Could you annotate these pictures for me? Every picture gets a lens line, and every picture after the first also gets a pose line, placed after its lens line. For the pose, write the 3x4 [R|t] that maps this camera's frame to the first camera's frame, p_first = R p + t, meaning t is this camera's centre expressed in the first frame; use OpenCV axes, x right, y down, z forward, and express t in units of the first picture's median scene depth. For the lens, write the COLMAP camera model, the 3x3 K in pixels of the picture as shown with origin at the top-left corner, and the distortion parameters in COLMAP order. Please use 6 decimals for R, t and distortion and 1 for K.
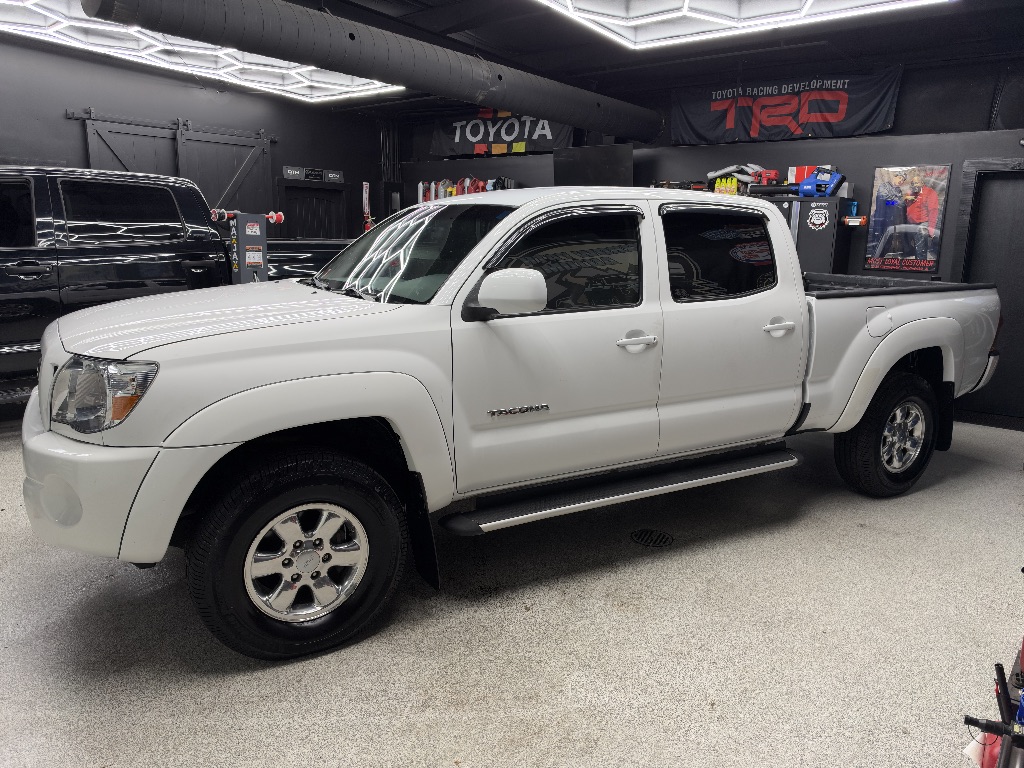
lens RADIAL K [[740.5, 0, 518.1], [0, 740.5, 390.2], [0, 0, 1]] dist [0.057050, -0.074090]
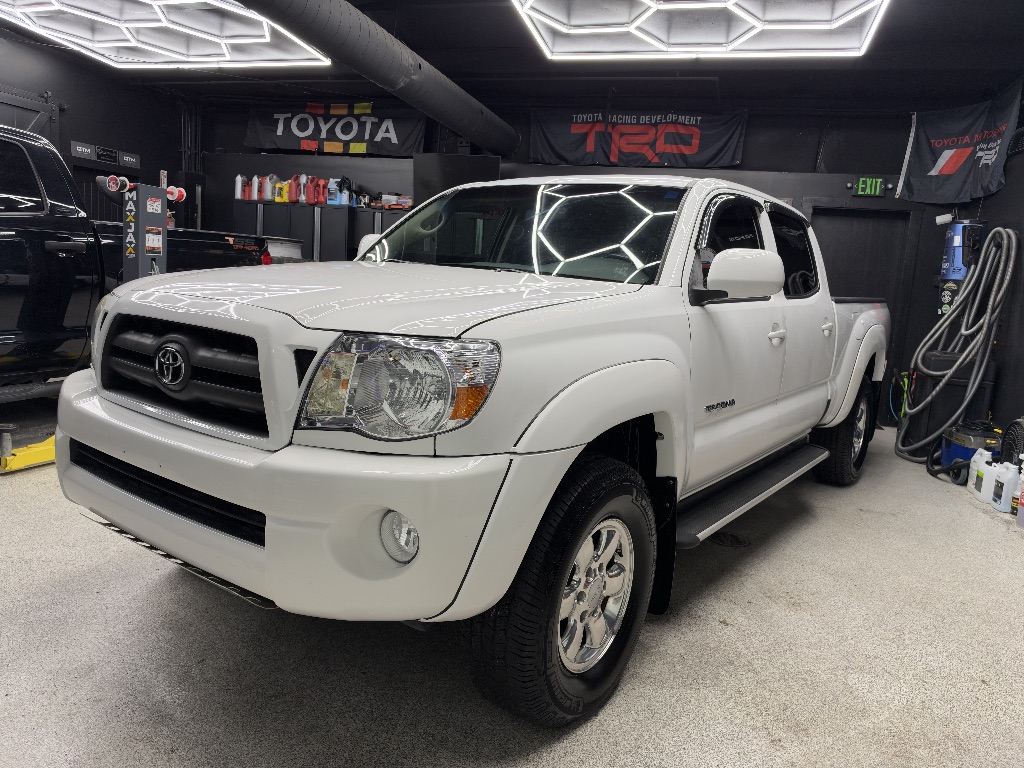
lens RADIAL K [[740.5, 0, 511.2], [0, 740.5, 385.4], [0, 0, 1]] dist [0.057050, -0.074090]
pose [[0.923396, -0.015153, 0.383550, -0.227167], [0.030203, 0.998991, -0.033246, 0.009631], [-0.382659, 0.042284, 0.922921, 0.093327]]
